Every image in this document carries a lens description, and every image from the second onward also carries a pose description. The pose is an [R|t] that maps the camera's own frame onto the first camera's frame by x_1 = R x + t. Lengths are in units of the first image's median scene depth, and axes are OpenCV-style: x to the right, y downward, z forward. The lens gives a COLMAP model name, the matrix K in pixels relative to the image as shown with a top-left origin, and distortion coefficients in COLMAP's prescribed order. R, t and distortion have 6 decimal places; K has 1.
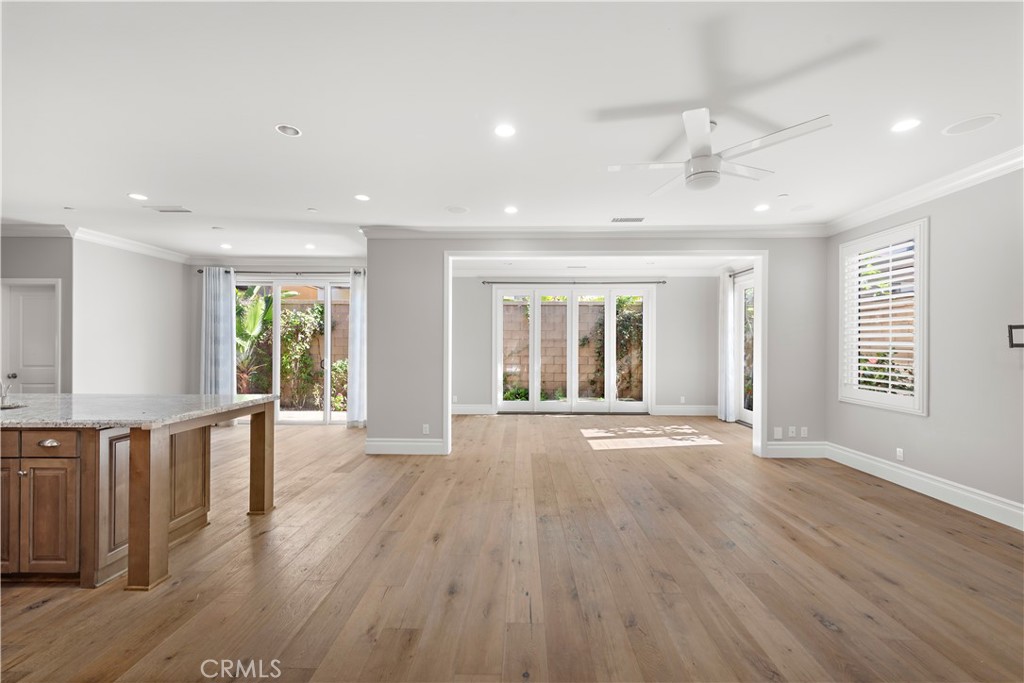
lens RADIAL K [[406.4, 0, 519.7], [0, 406.4, 344.9], [0, 0, 1]] dist [0.008998, -0.000154]
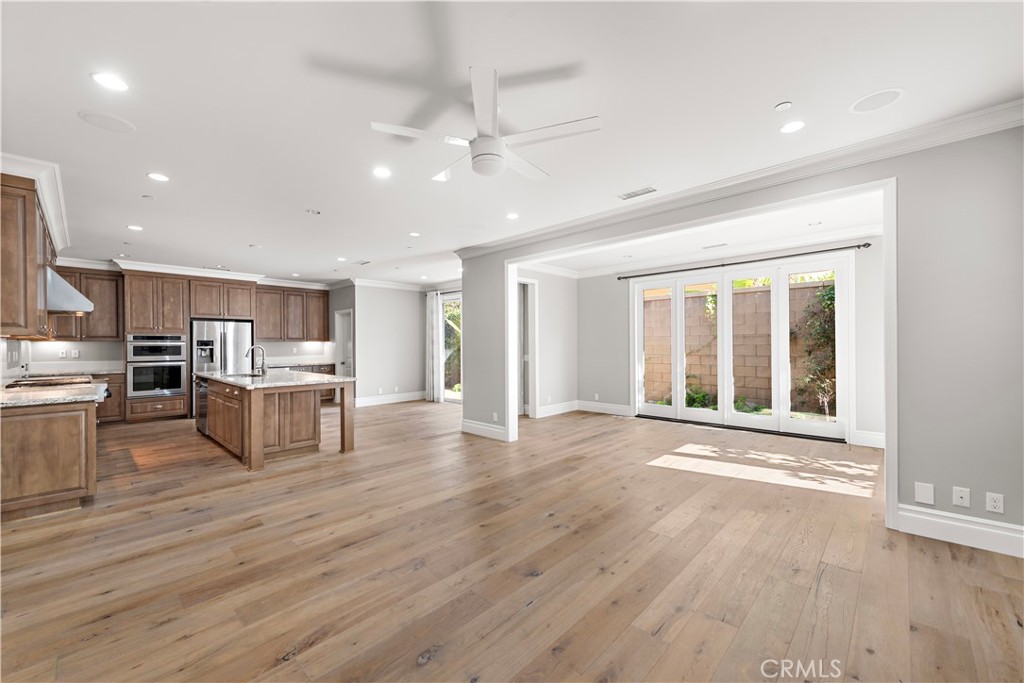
lens RADIAL K [[406.4, 0, 519.7], [0, 406.4, 344.9], [0, 0, 1]] dist [0.008998, -0.000154]
pose [[0.735836, -0.009354, -0.677096, 0.494693], [0.009765, 0.999947, -0.003202, 0.006140], [0.677090, -0.004256, 0.735888, 0.164492]]
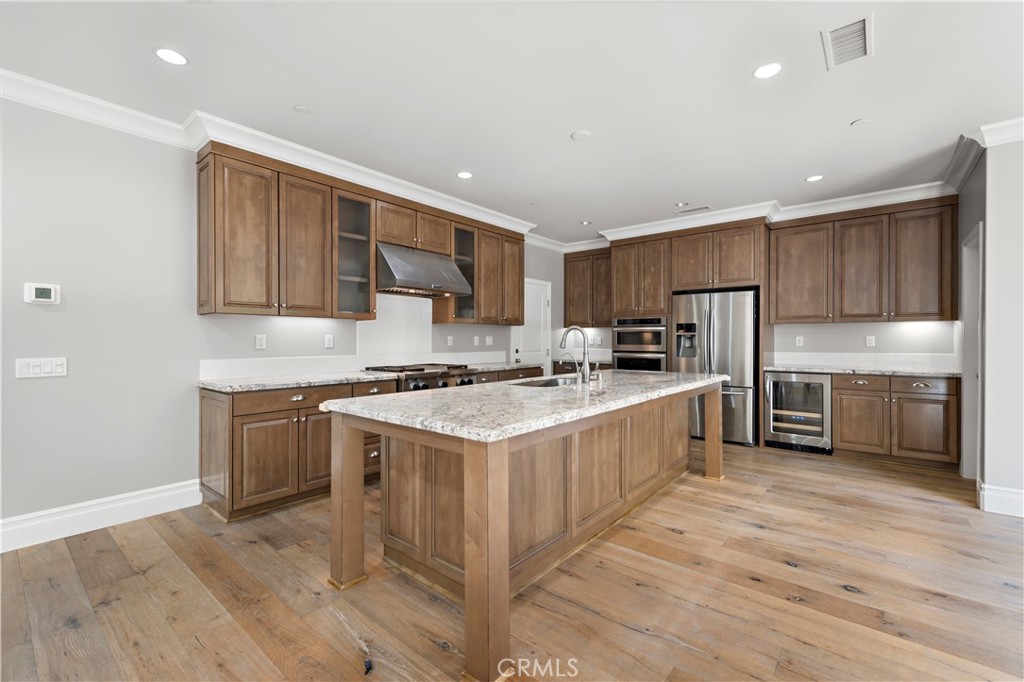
lens RADIAL K [[436.1, 0, 512.0], [0, 436.1, 341.0], [0, 0, 1]] dist [0.008625, -0.000070]
pose [[-0.635681, -0.000024, -0.771951, -0.138862], [-0.003223, 0.999991, 0.002622, 0.013726], [0.771945, 0.004155, -0.635676, 0.725025]]
